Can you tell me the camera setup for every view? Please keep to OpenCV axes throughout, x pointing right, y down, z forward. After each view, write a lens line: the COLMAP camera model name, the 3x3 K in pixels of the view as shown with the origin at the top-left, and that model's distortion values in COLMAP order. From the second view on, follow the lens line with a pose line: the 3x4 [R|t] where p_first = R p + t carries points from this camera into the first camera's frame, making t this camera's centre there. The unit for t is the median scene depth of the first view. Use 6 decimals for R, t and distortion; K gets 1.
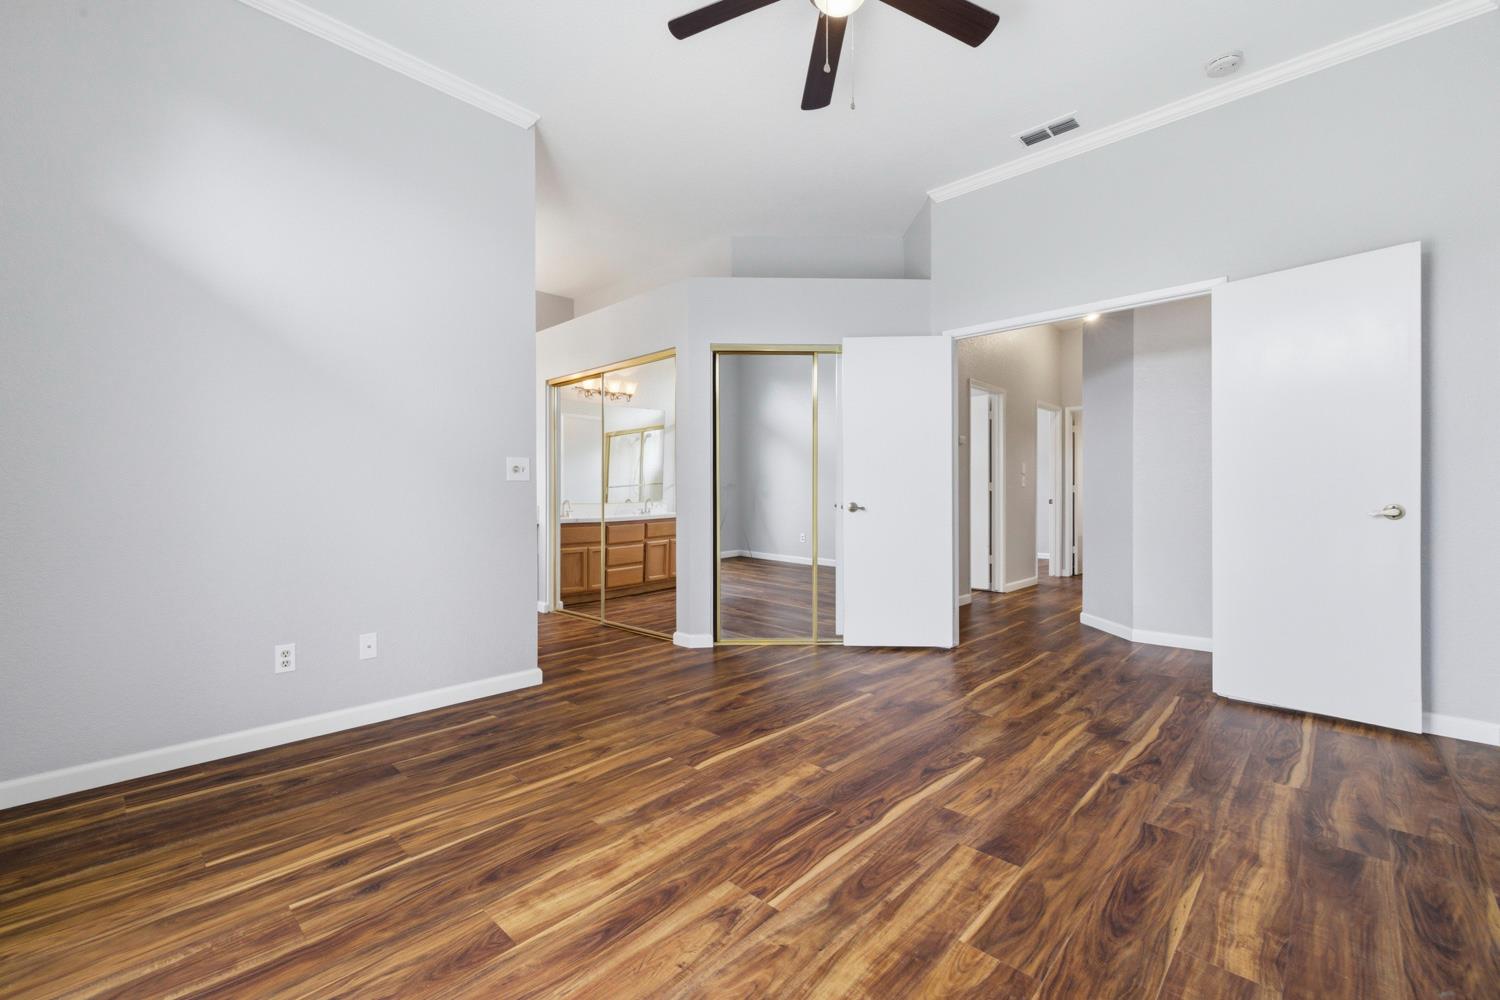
lens RADIAL K [[630.9, 0, 748.5], [0, 630.9, 492.4], [0, 0, 1]] dist [0.003687, 0.000268]
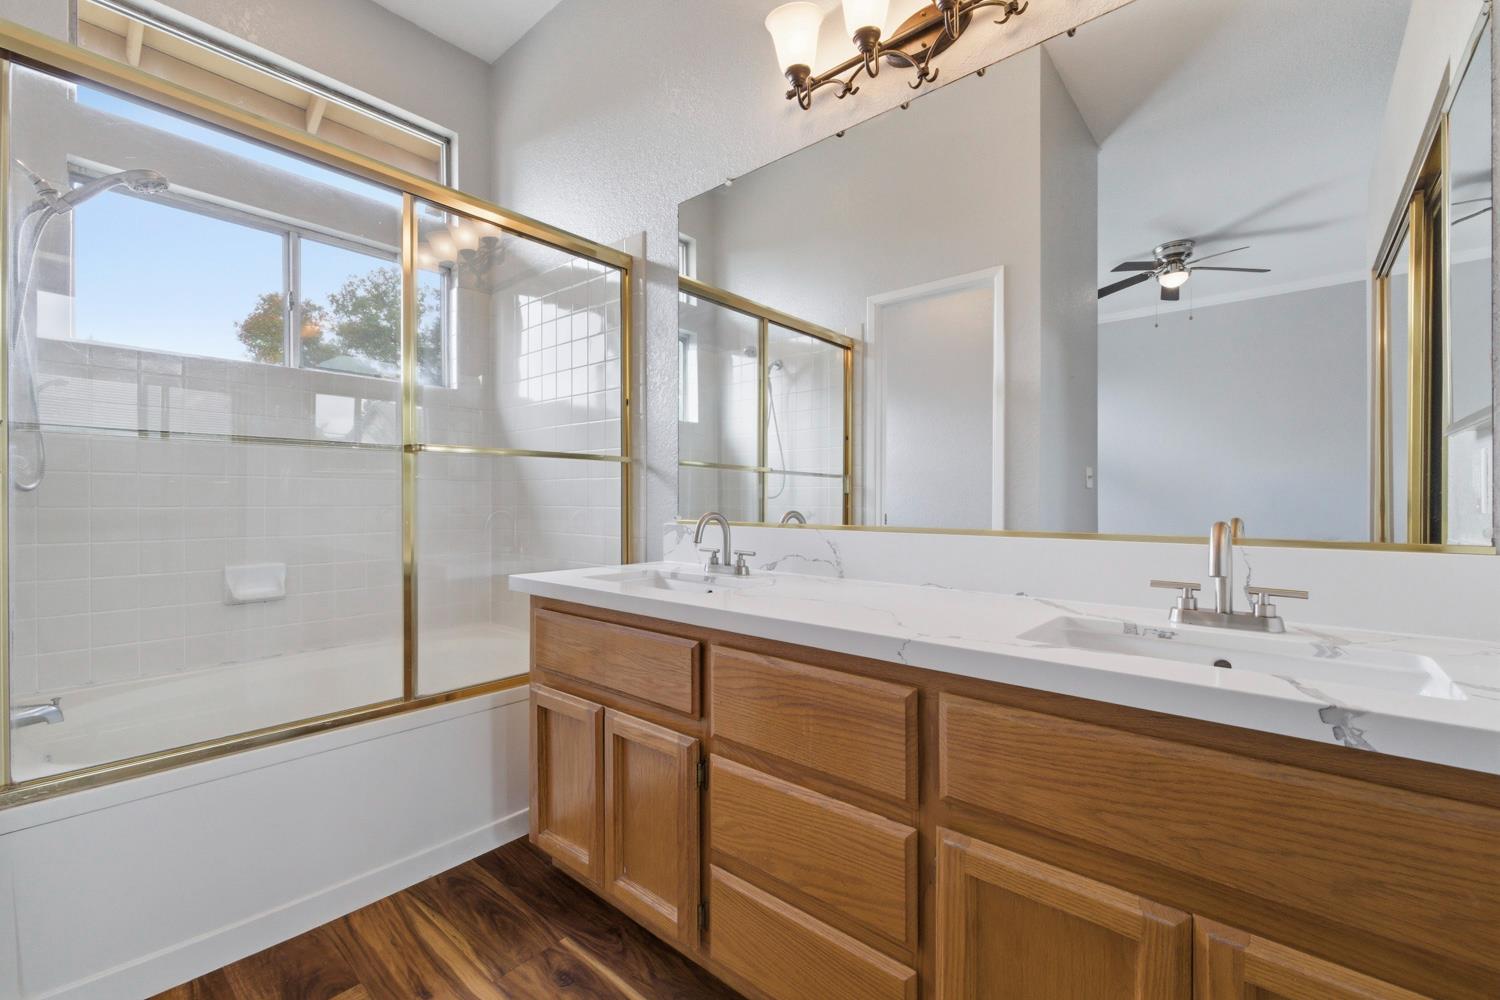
lens RADIAL K [[630.9, 0, 748.5], [0, 630.9, 492.4], [0, 0, 1]] dist [0.003687, 0.000268]
pose [[0.049161, 0.002340, -0.998788, -0.025400], [0.002293, 0.999994, 0.002456, 0.005470], [0.998788, -0.002411, 0.049155, 0.958689]]
